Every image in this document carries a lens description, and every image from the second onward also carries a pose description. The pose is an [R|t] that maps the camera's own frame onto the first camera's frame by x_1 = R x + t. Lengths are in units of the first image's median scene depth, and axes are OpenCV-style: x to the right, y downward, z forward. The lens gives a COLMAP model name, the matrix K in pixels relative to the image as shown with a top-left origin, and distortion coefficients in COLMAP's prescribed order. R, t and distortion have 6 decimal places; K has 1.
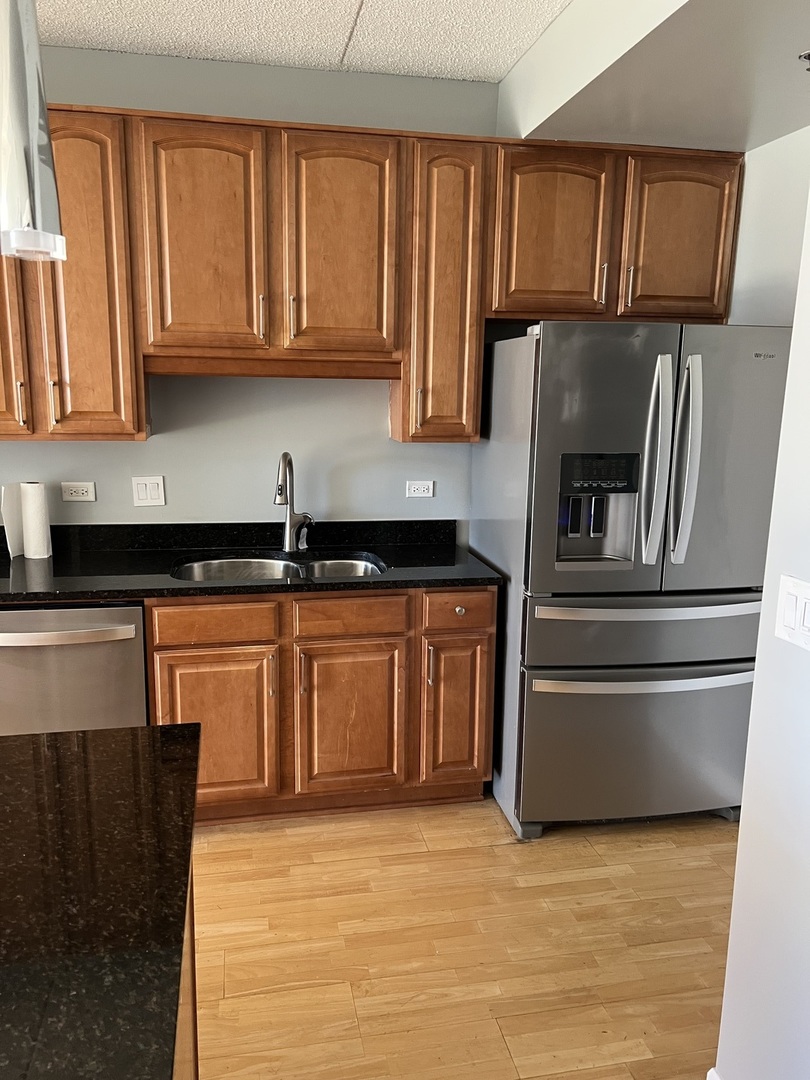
lens RADIAL K [[817.4, 0, 406.2], [0, 817.4, 542.9], [0, 0, 1]] dist [0.058616, -0.064367]
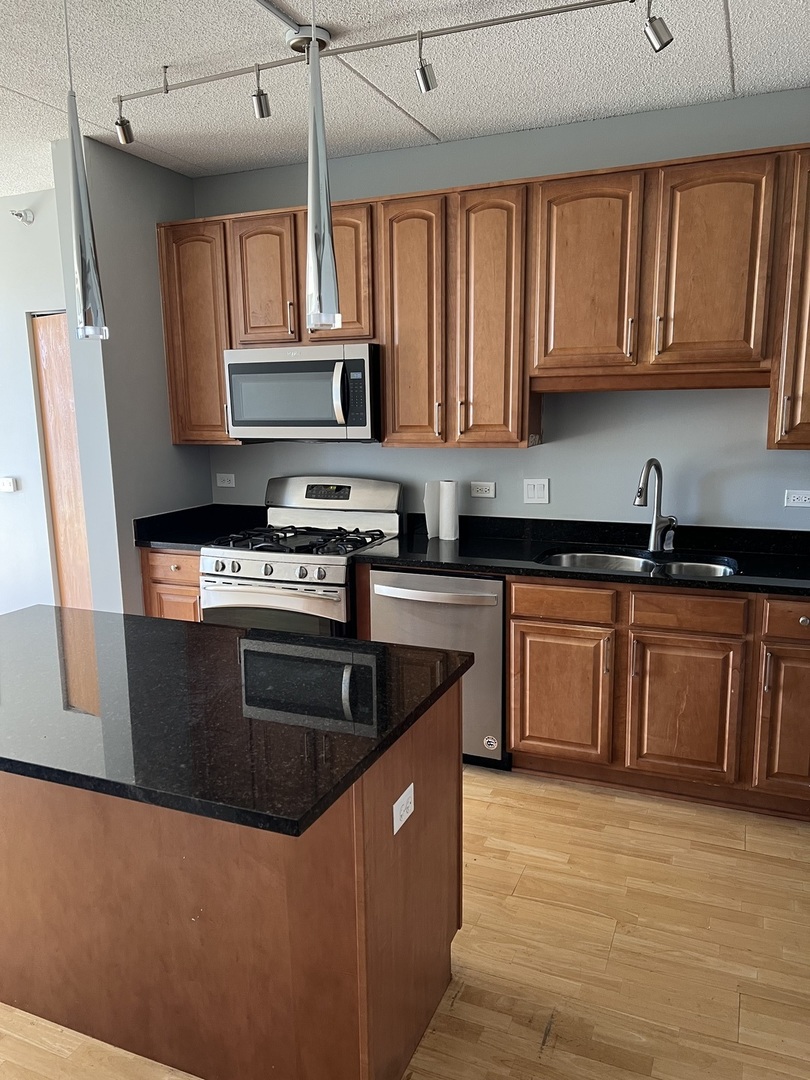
lens RADIAL K [[817.4, 0, 397.6], [0, 817.4, 547.9], [0, 0, 1]] dist [0.058616, -0.064367]
pose [[0.823363, 0.074187, -0.562645, 0.218781], [-0.081485, 0.996600, 0.012163, 0.023733], [0.561635, 0.035833, 0.826609, -0.098793]]
